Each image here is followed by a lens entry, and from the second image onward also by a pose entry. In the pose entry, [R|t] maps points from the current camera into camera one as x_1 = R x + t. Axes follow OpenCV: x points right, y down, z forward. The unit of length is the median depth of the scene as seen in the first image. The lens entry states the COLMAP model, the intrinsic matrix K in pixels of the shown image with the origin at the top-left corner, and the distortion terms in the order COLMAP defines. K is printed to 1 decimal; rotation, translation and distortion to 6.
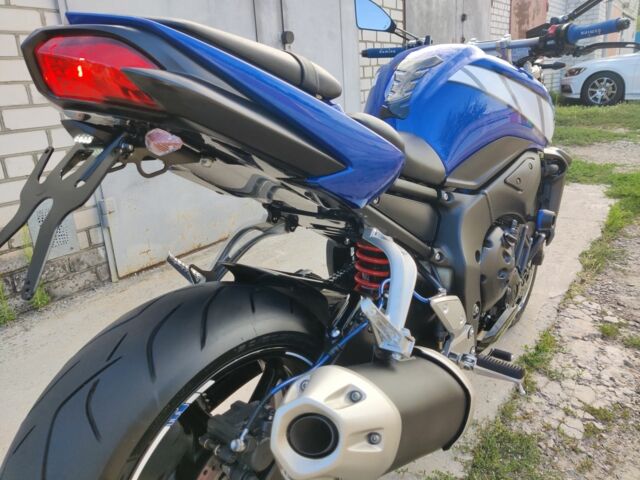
lens RADIAL K [[490.1, 0, 318.6], [0, 490.1, 241.5], [0, 0, 1]] dist [-0.000783, -0.010910]
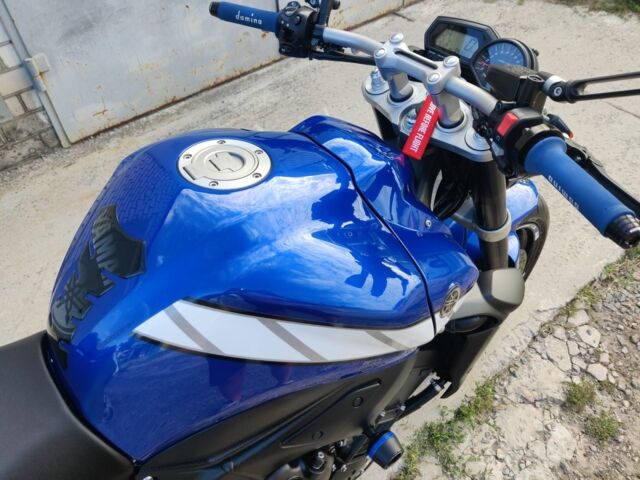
lens RADIAL K [[490.1, 0, 310.8], [0, 490.1, 237.2], [0, 0, 1]] dist [-0.000783, -0.010910]
pose [[0.966833, 0.196295, -0.163405, 0.293622], [-0.091791, 0.864088, 0.494900, -0.394357], [0.238343, -0.463487, 0.853447, 0.407053]]
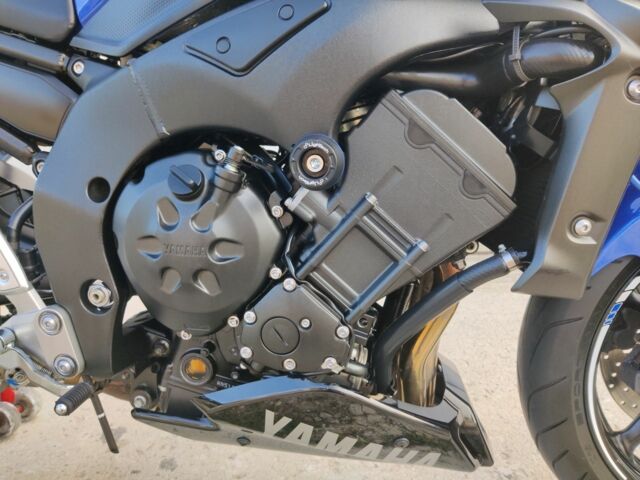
lens RADIAL K [[490.1, 0, 325.6], [0, 490.1, 244.8], [0, 0, 1]] dist [-0.000783, -0.010910]
pose [[0.535858, 0.227045, -0.813207, 0.540294], [-0.269756, 0.958721, 0.089918, -0.014696], [0.800055, 0.171184, 0.574986, 0.564751]]
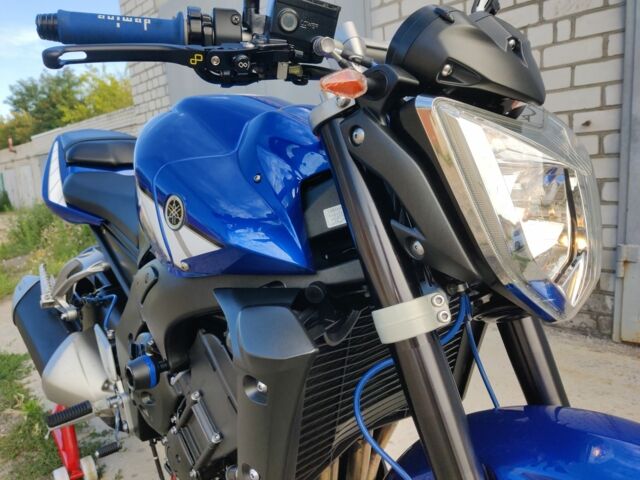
lens RADIAL K [[490.1, 0, 317.0], [0, 490.1, 249.4], [0, 0, 1]] dist [-0.000783, -0.010910]
pose [[-0.188167, 0.243624, -0.951441, 0.669426], [-0.226189, 0.931956, 0.283368, -0.285184], [0.955736, 0.268526, -0.120258, 0.866115]]
